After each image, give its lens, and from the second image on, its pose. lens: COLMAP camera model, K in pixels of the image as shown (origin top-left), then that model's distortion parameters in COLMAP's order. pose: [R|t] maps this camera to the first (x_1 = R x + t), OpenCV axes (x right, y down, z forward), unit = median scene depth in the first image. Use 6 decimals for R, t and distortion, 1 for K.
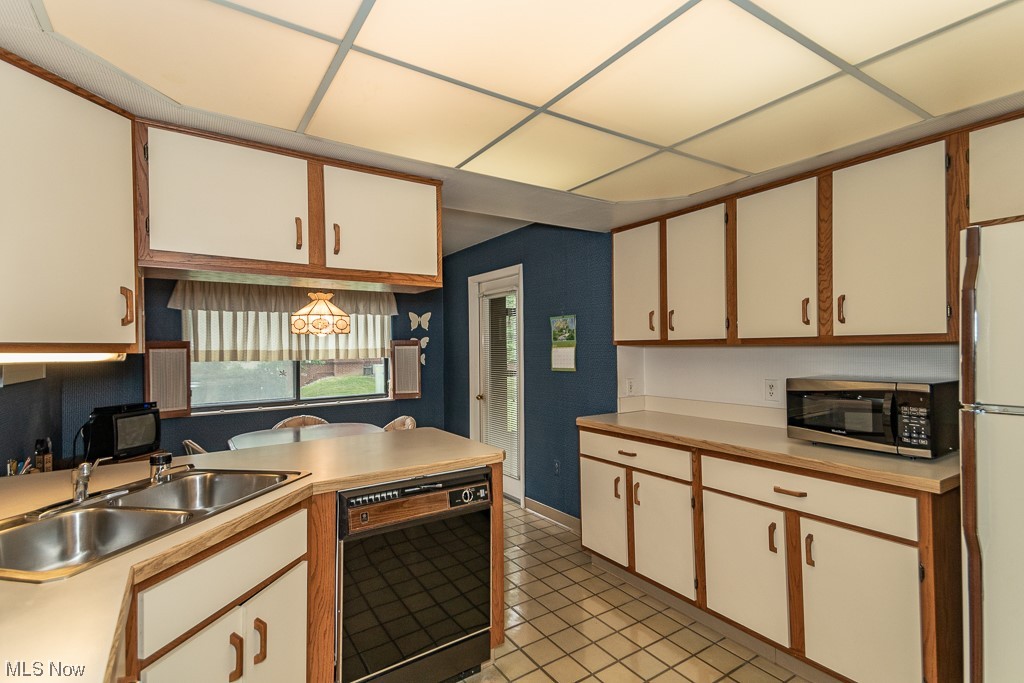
lens RADIAL K [[477.5, 0, 509.9], [0, 477.5, 344.0], [0, 0, 1]] dist [0.052562, -0.036587]
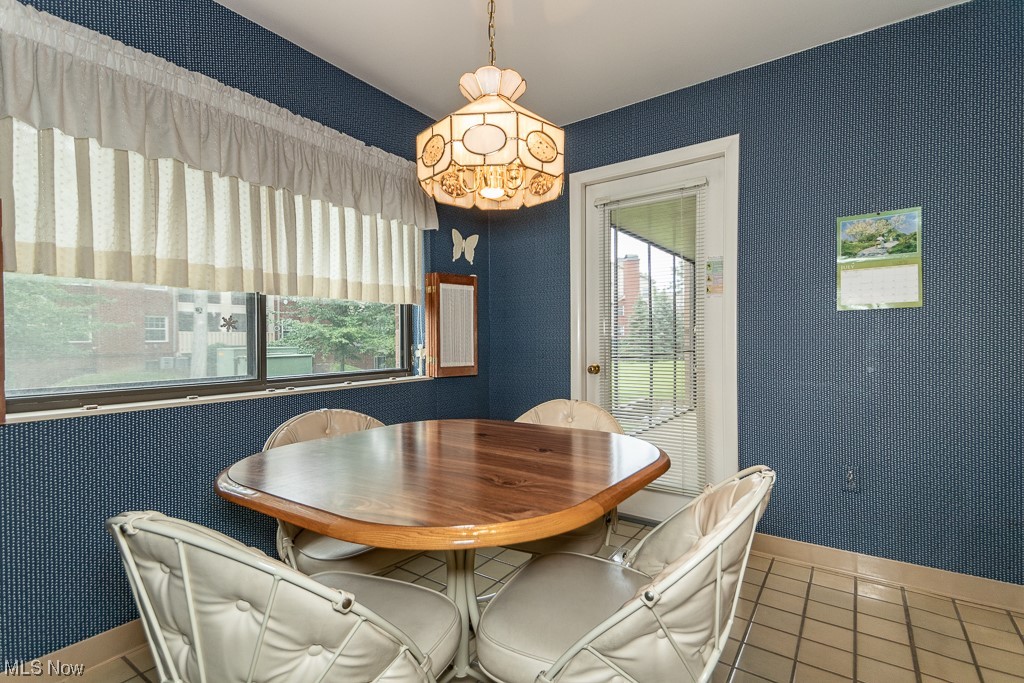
lens RADIAL K [[483.0, 0, 515.0], [0, 483.0, 340.1], [0, 0, 1]] dist [0.059989, -0.000398]
pose [[0.930015, 0.008273, 0.367430, -0.461911], [-0.008816, 0.999961, -0.000199, 0.088736], [-0.367417, -0.003054, 0.930051, 0.550492]]
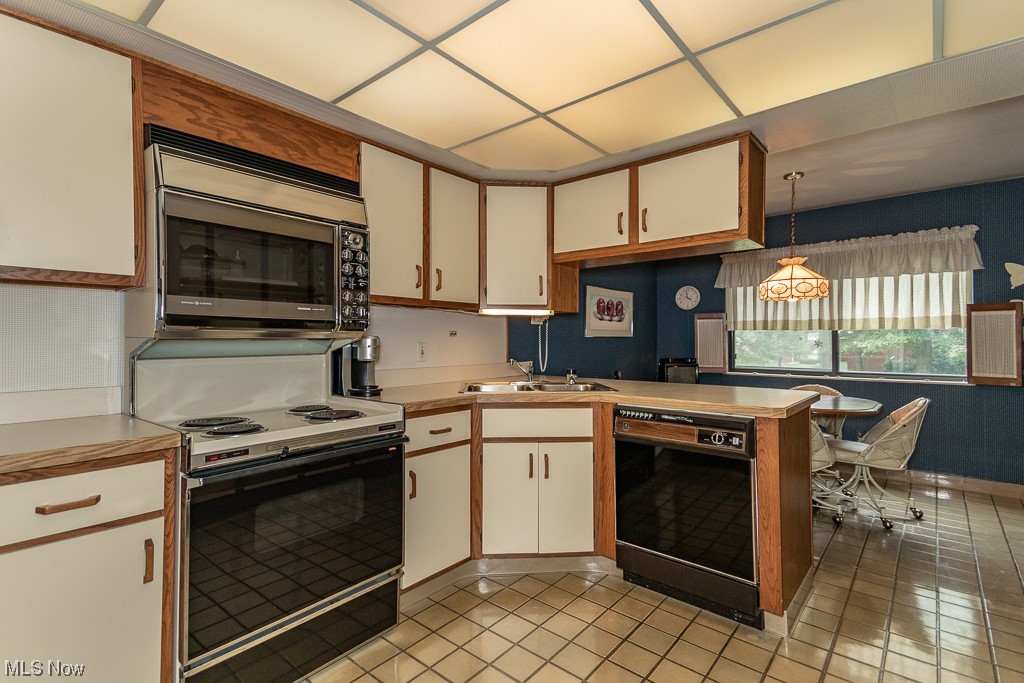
lens RADIAL K [[472.7, 0, 502.5], [0, 472.7, 333.8], [0, 0, 1]] dist [0.046303, -0.013962]
pose [[0.276531, 0.003517, -0.960999, 0.354278], [0.006121, 0.999967, 0.005421, 0.037173], [0.960985, -0.007381, 0.276500, 0.122089]]
